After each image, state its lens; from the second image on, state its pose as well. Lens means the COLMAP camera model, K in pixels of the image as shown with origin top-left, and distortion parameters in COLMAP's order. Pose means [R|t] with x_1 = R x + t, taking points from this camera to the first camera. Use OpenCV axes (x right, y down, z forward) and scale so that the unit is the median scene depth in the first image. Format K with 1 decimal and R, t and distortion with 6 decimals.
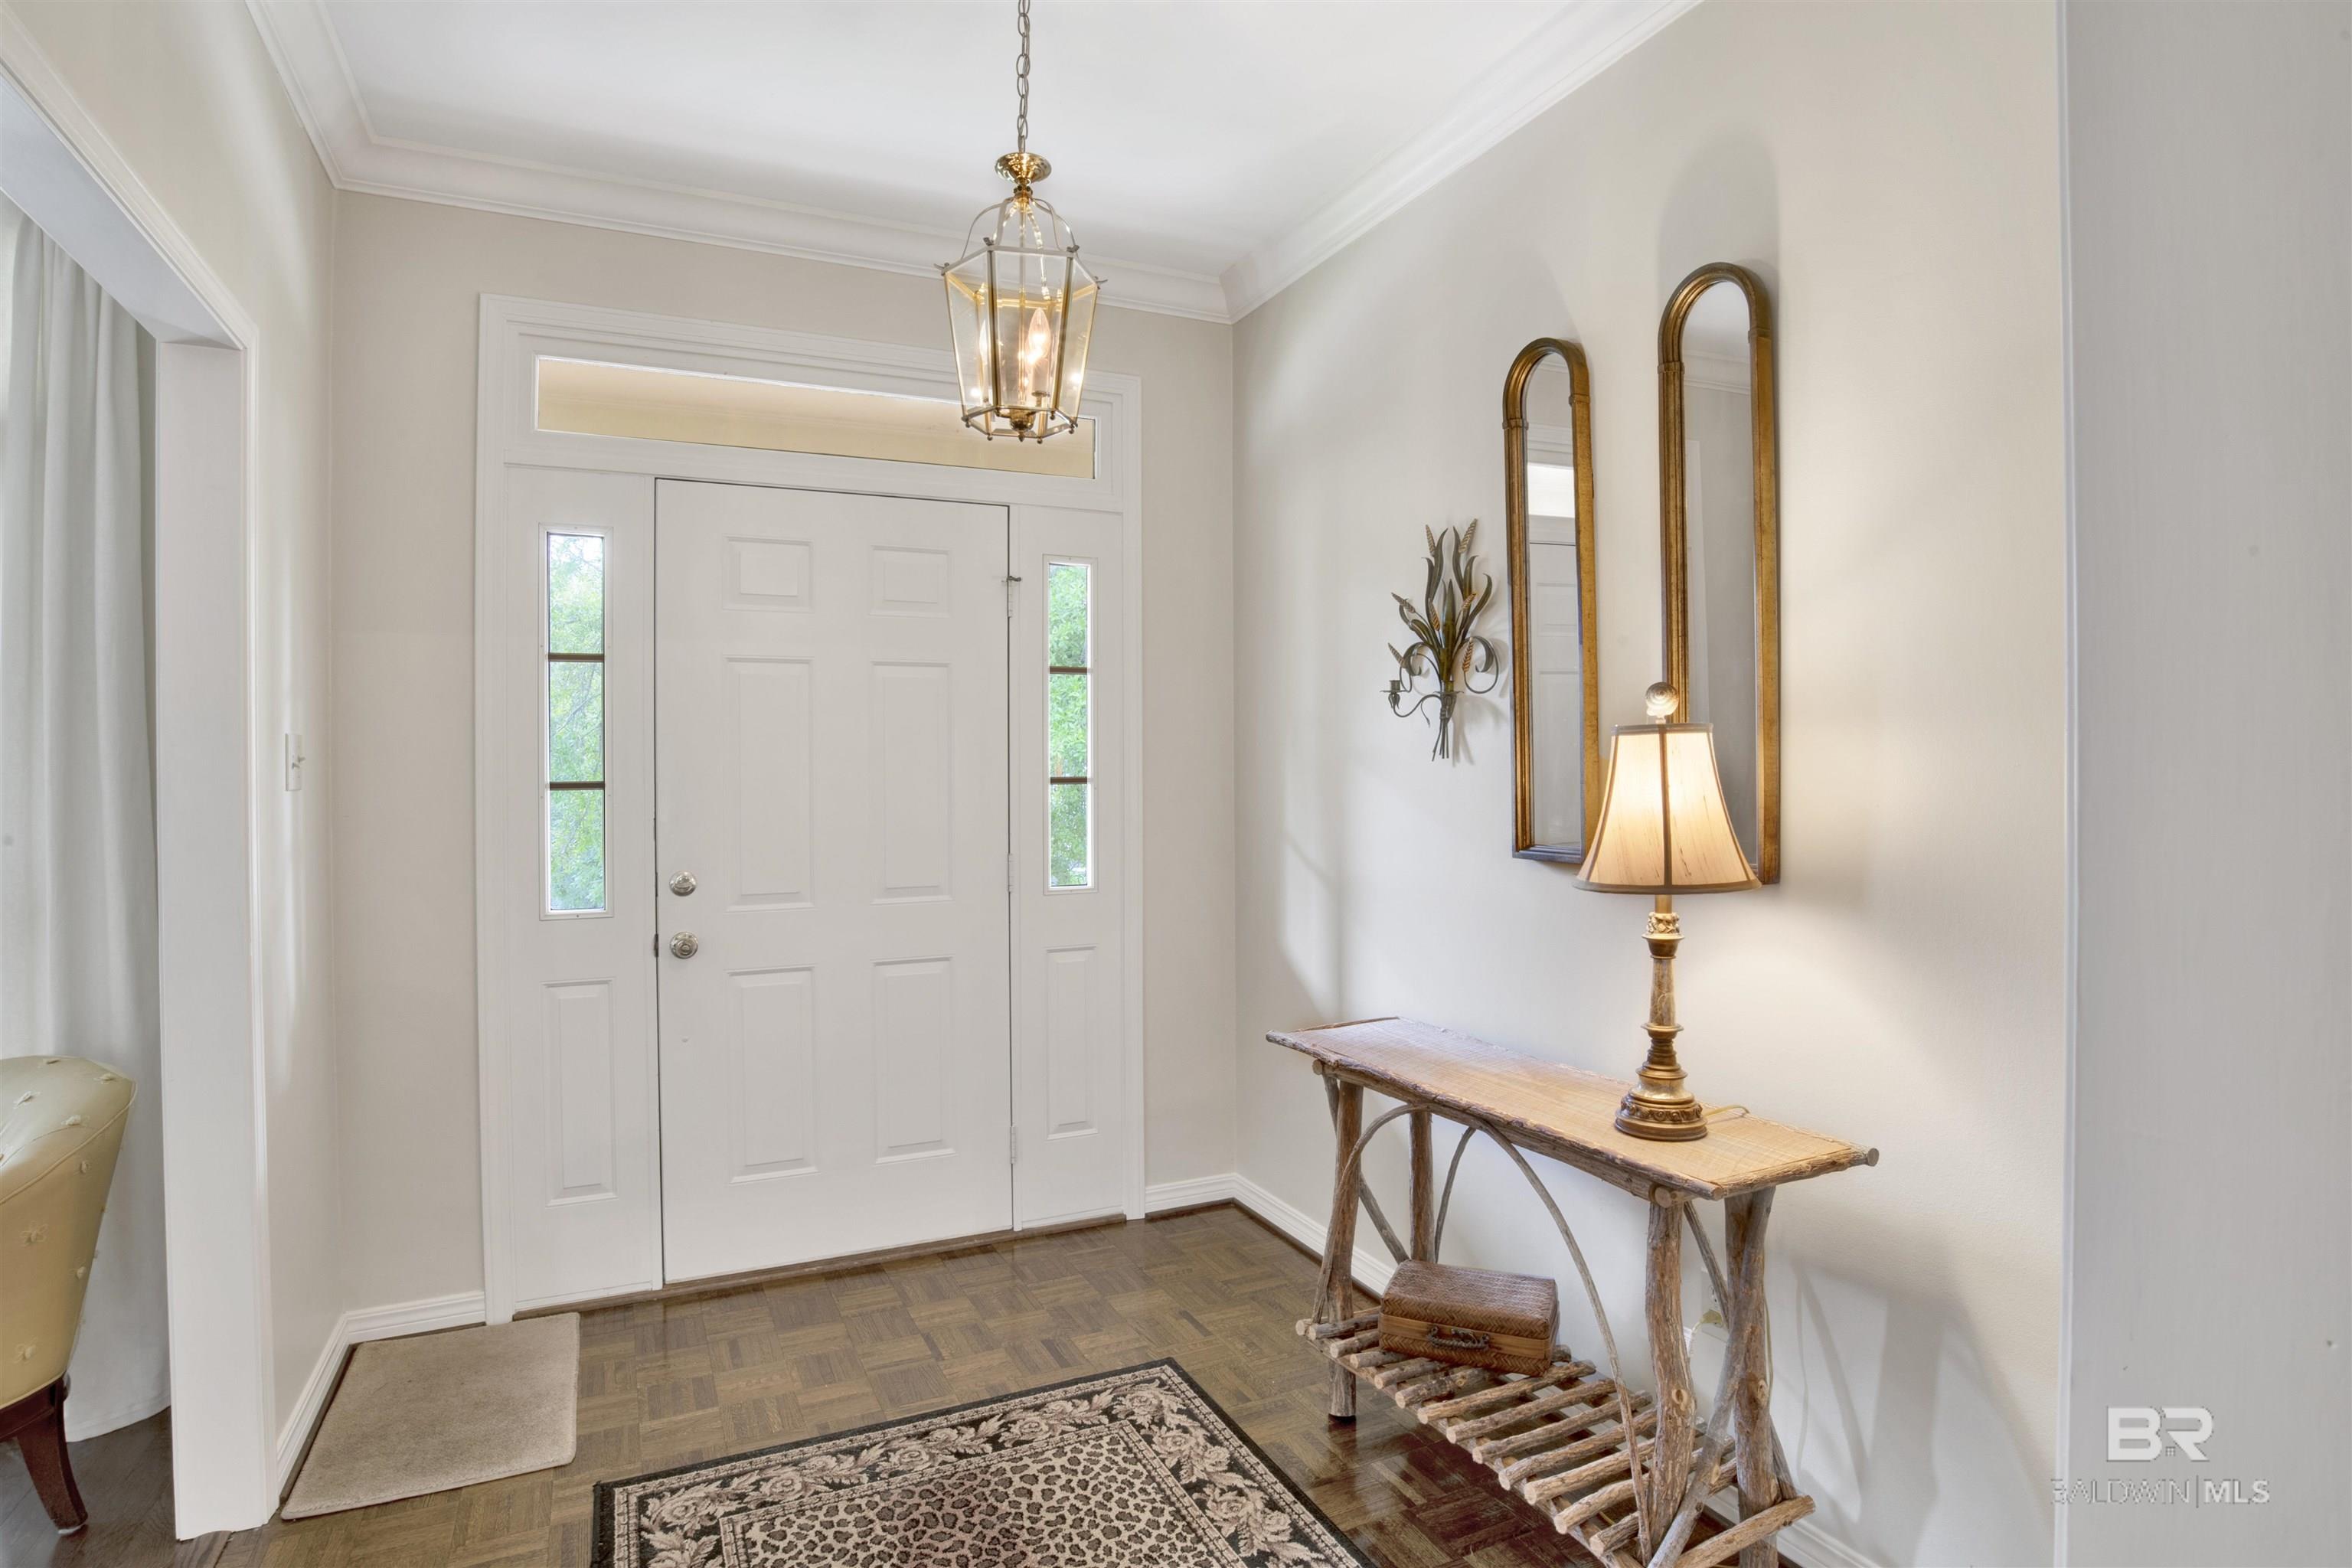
lens RADIAL K [[1240.9, 0, 1219.5], [0, 1240.9, 770.0], [0, 0, 1]] dist [-0.071964, 0.025753]
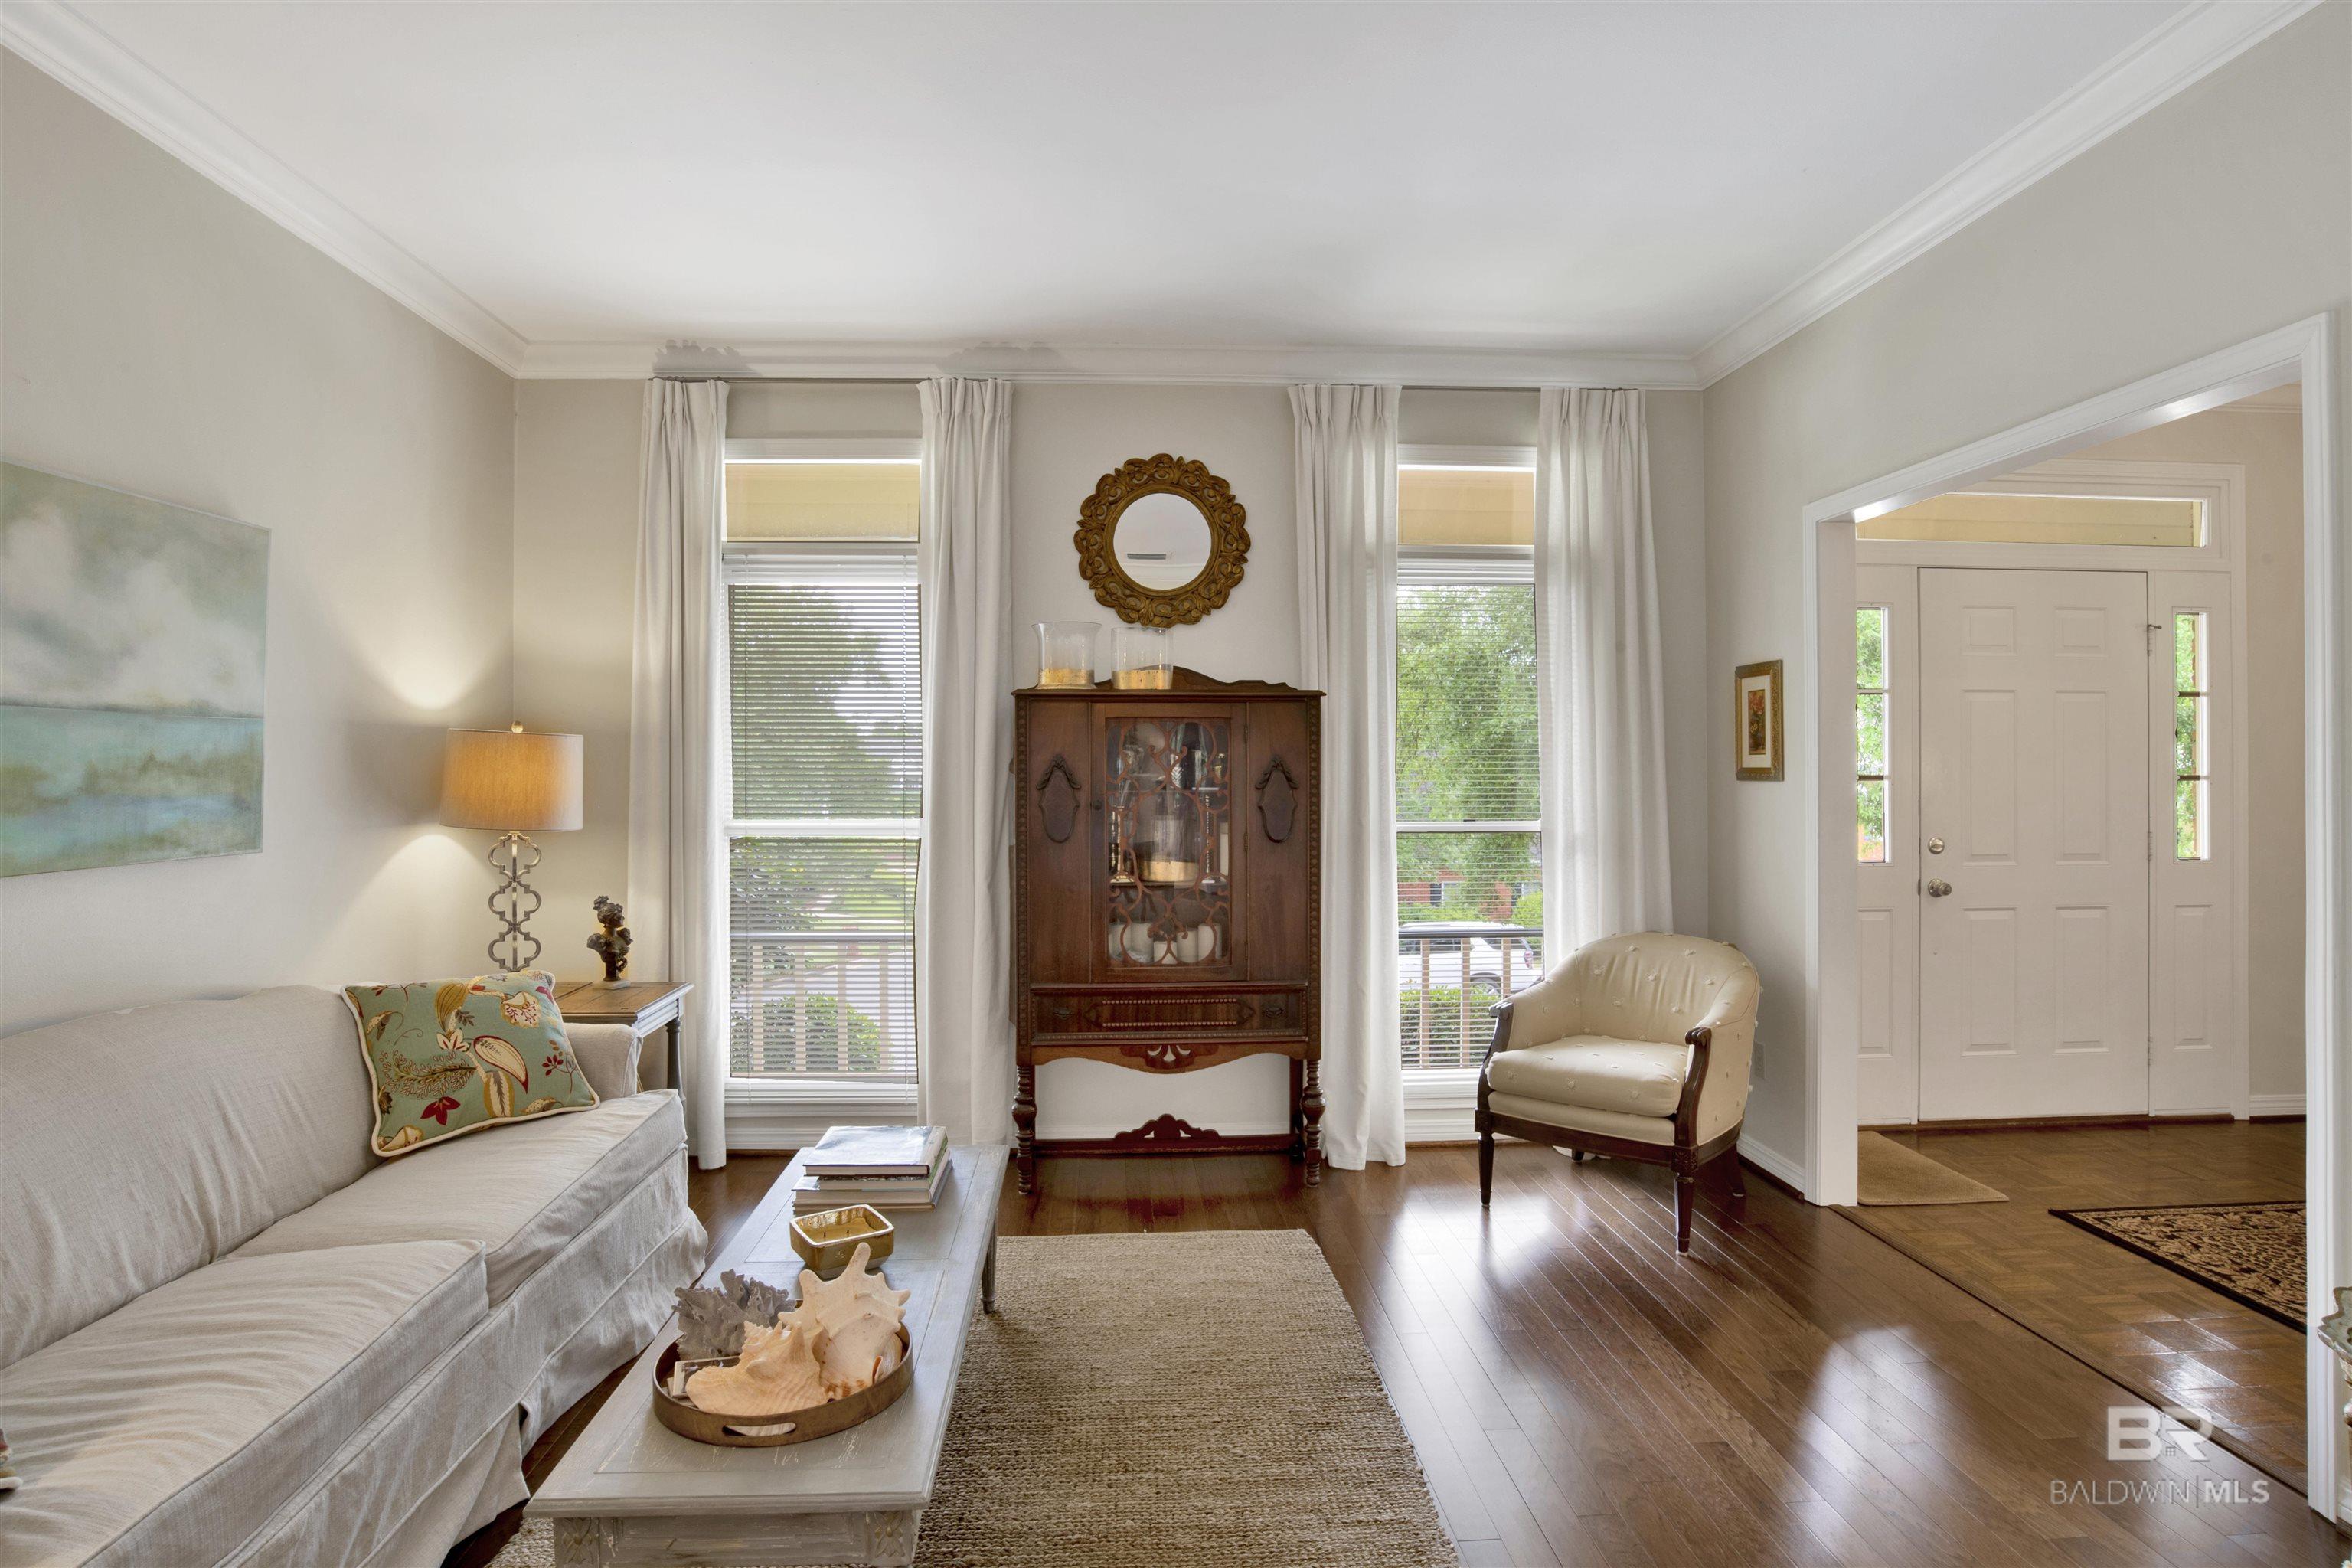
lens RADIAL K [[1240.9, 0, 1219.5], [0, 1240.9, 770.0], [0, 0, 1]] dist [-0.071964, 0.025753]
pose [[0.915744, 0.007249, -0.401696, -0.641362], [-0.005964, 0.999972, 0.004451, 0.002259], [0.401717, -0.001680, 0.915762, -0.657833]]
